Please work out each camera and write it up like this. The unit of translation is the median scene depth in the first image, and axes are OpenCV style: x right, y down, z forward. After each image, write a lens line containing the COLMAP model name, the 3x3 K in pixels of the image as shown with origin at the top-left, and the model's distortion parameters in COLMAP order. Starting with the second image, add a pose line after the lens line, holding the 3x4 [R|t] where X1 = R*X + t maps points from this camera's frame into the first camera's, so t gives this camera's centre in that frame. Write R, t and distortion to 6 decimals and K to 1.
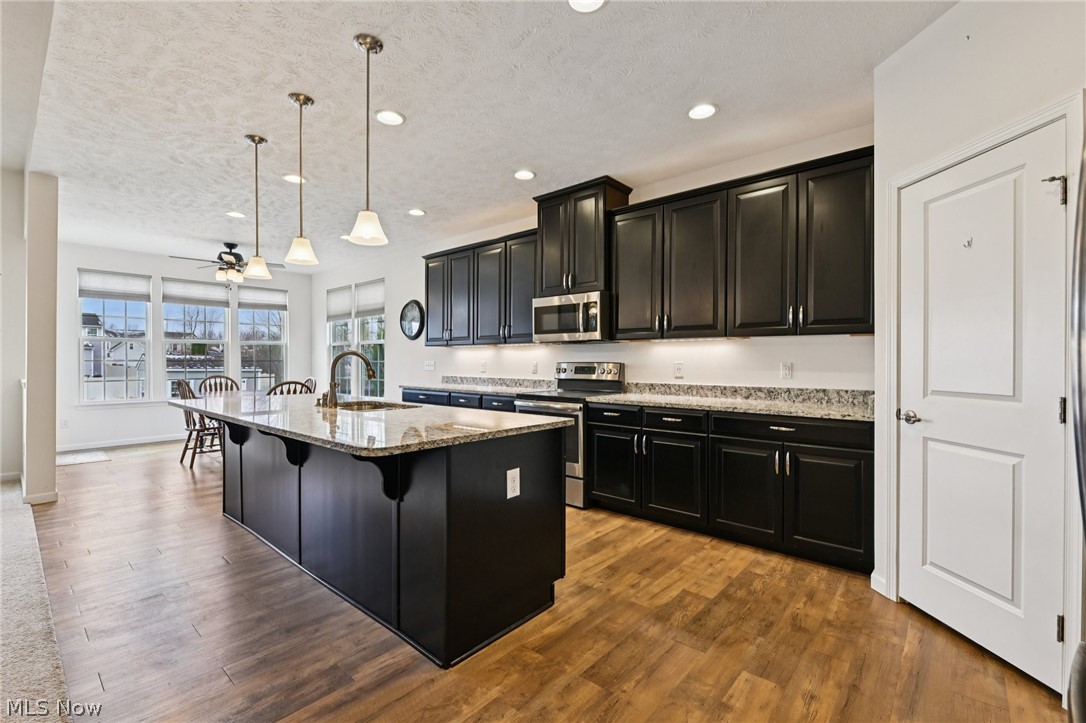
lens RADIAL K [[473.6, 0, 540.7], [0, 473.6, 370.4], [0, 0, 1]] dist [-0.000019, -0.000263]
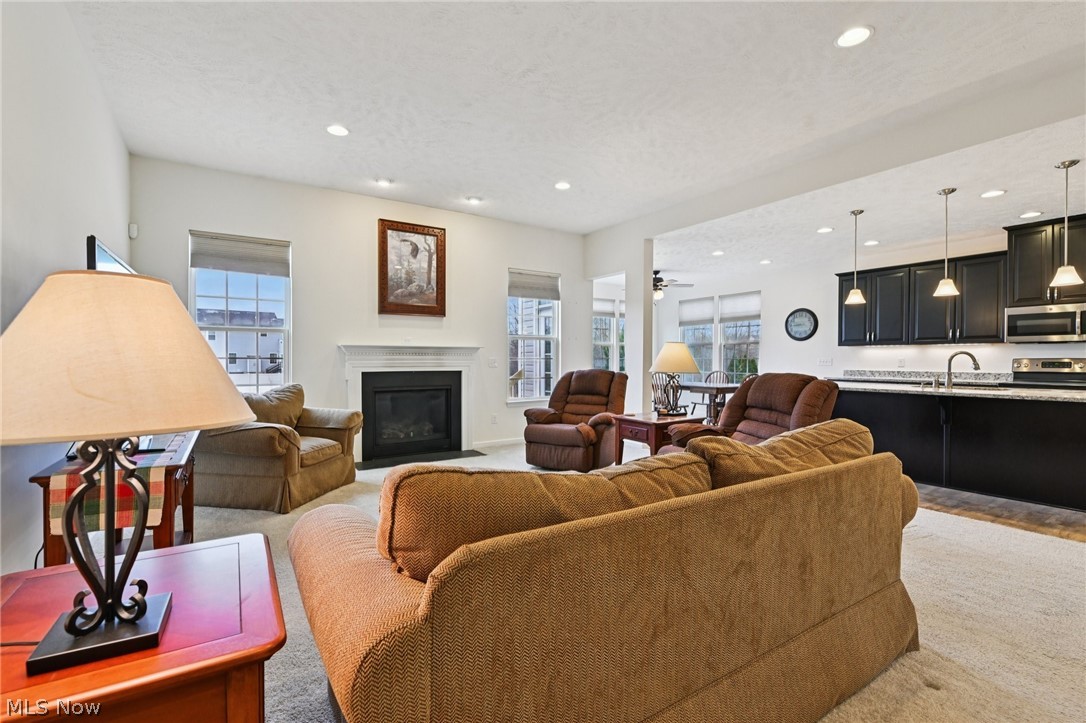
lens RADIAL K [[473.6, 0, 540.7], [0, 473.6, 370.4], [0, 0, 1]] dist [-0.000019, -0.000263]
pose [[0.961306, 0.001632, -0.275477, -0.841346], [0.000847, 0.999960, 0.008878, 0.002148], [0.275481, -0.008768, 0.961267, -0.535051]]
